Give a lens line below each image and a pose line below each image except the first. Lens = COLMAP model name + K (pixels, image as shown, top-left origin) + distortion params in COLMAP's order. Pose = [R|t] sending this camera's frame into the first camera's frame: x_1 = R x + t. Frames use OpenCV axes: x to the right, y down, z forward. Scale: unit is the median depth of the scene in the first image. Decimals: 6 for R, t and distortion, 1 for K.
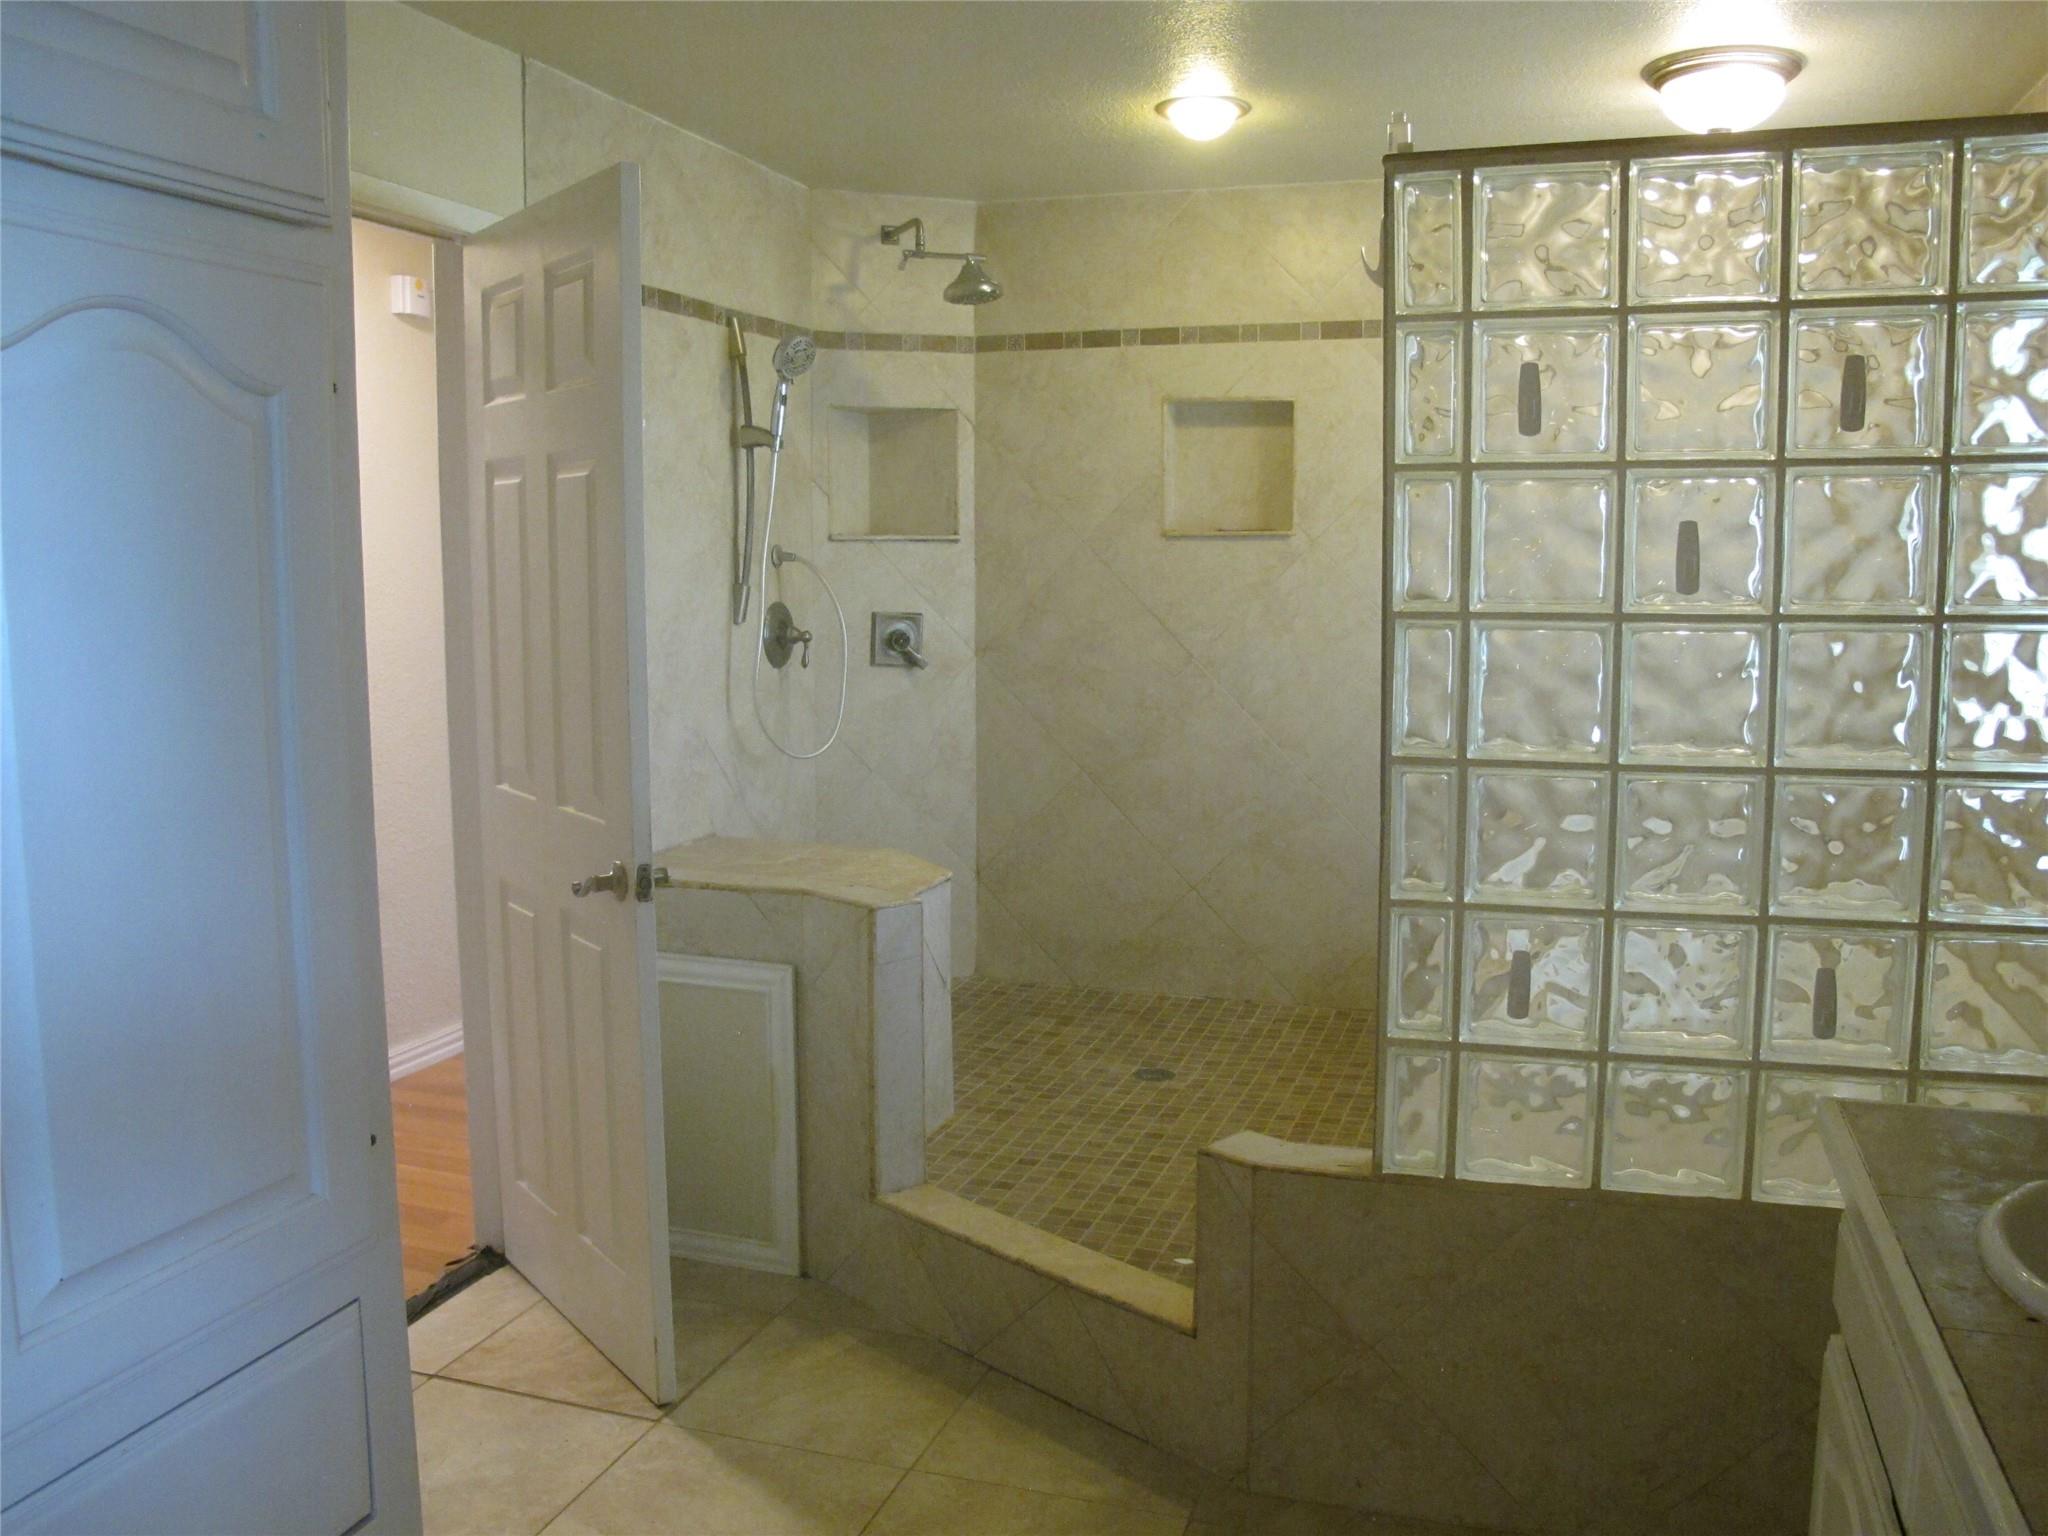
lens RADIAL K [[1721.0, 0, 1011.2], [0, 1721.0, 764.2], [0, 0, 1]] dist [-0.136731, 0.096187]
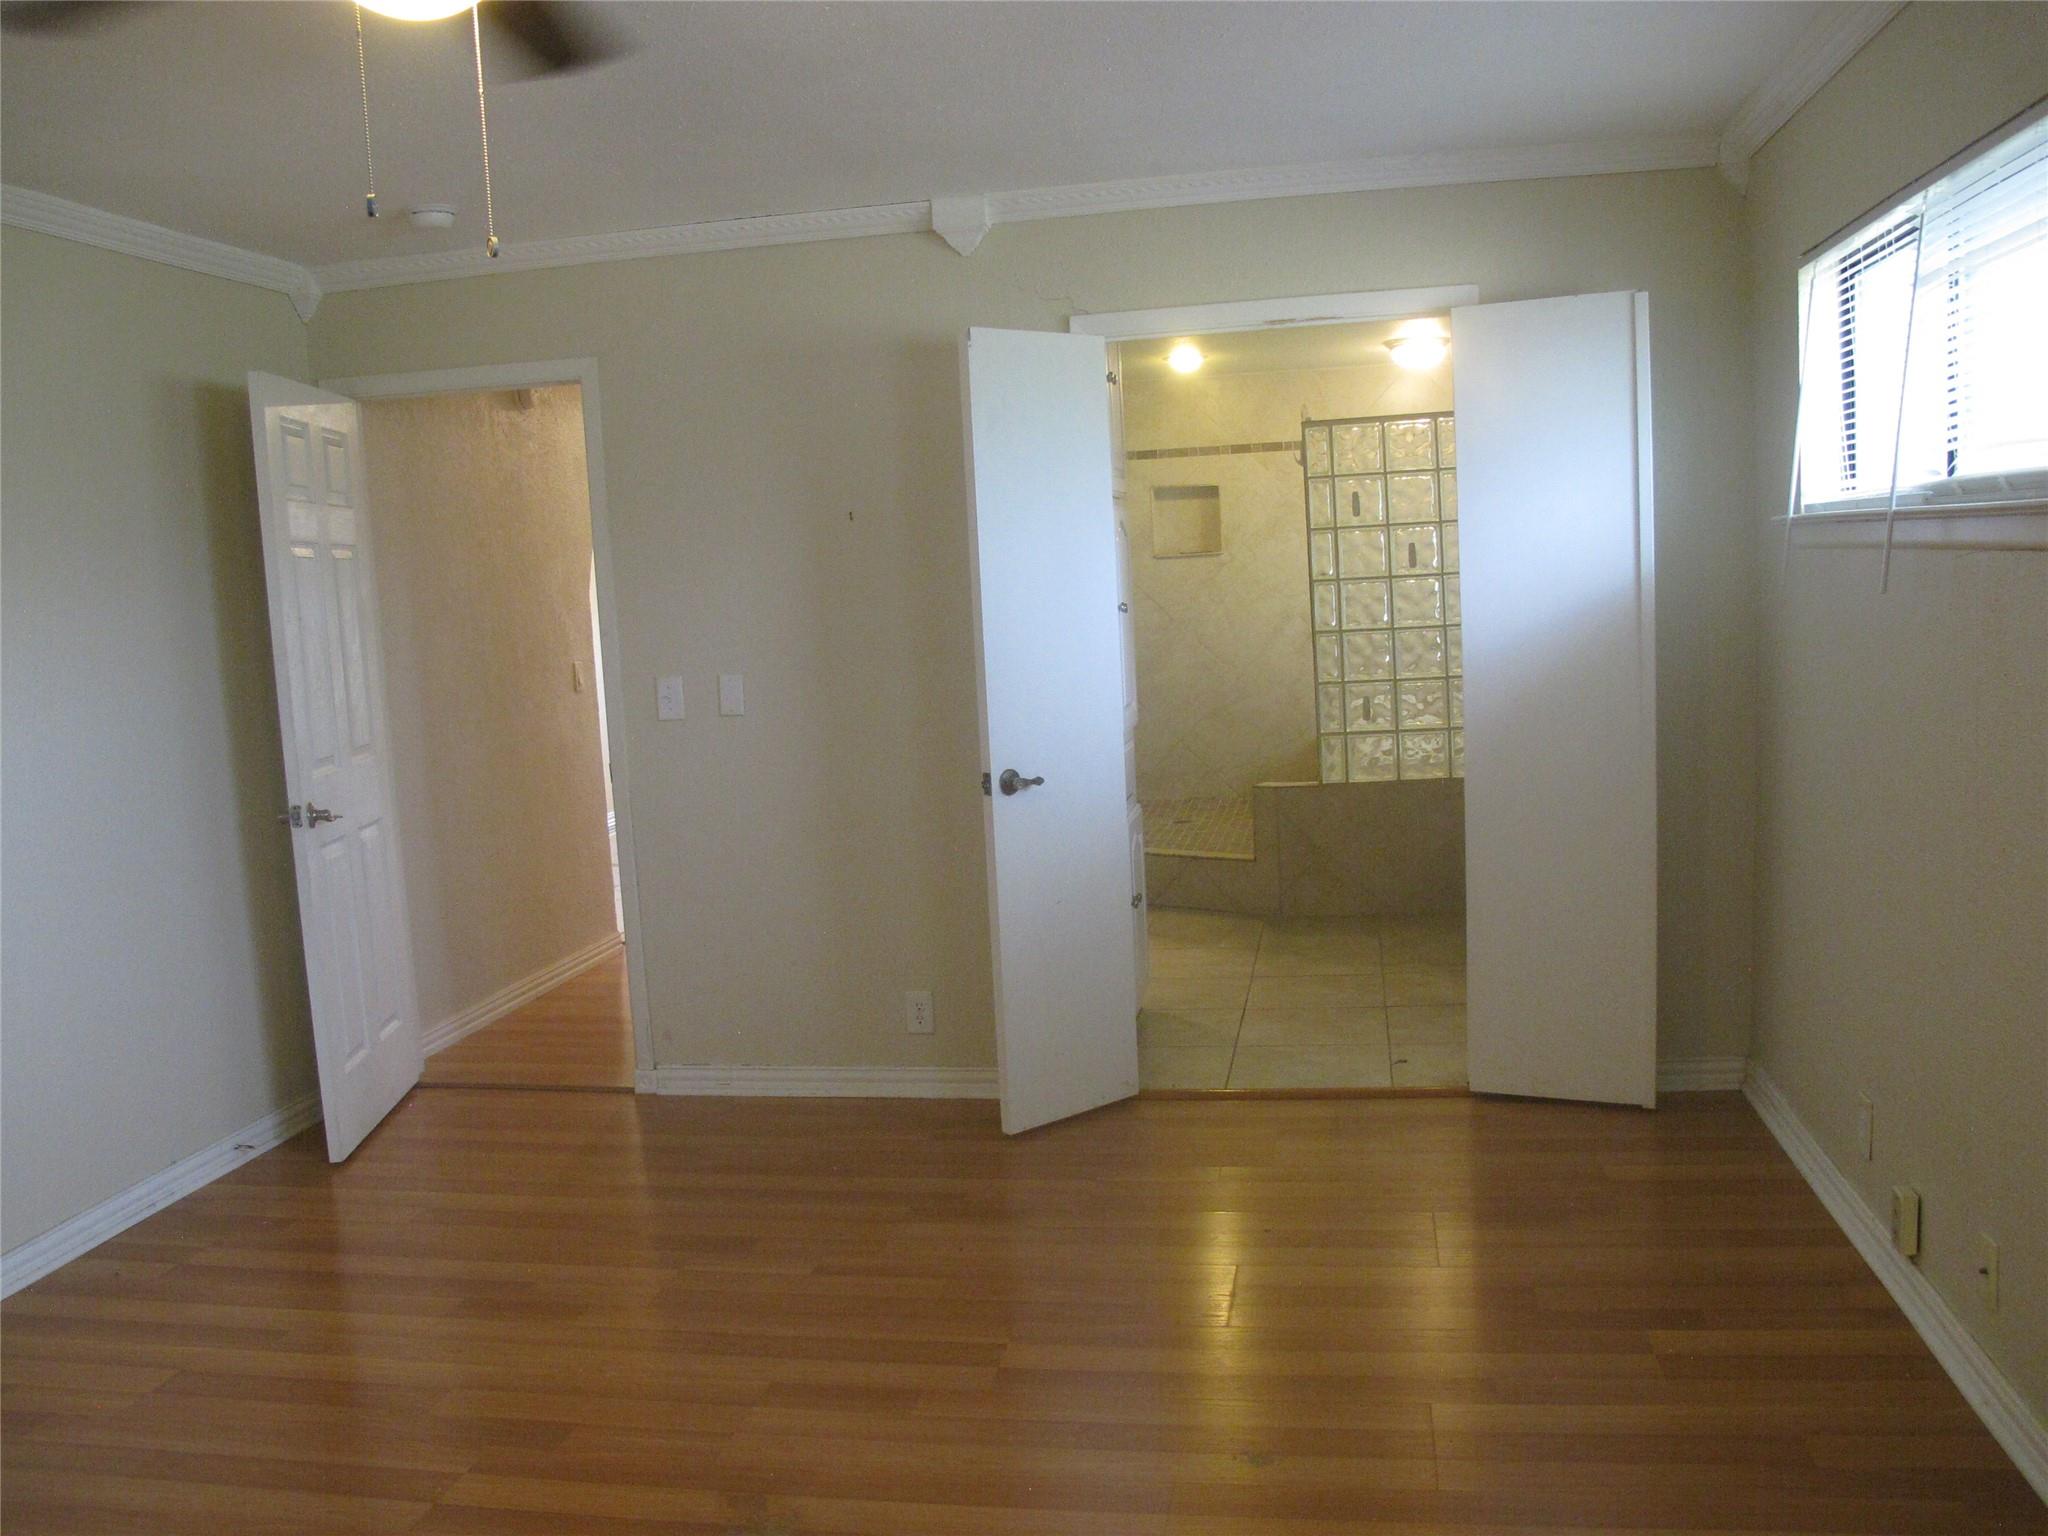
lens RADIAL K [[1721.0, 0, 1029.8], [0, 1721.0, 769.4], [0, 0, 1]] dist [-0.136731, 0.096187]
pose [[0.987833, -0.069278, 0.139239, -0.653893], [0.070799, 0.997473, -0.005998, 0.206768], [-0.138472, 0.015783, 0.990241, -1.732131]]
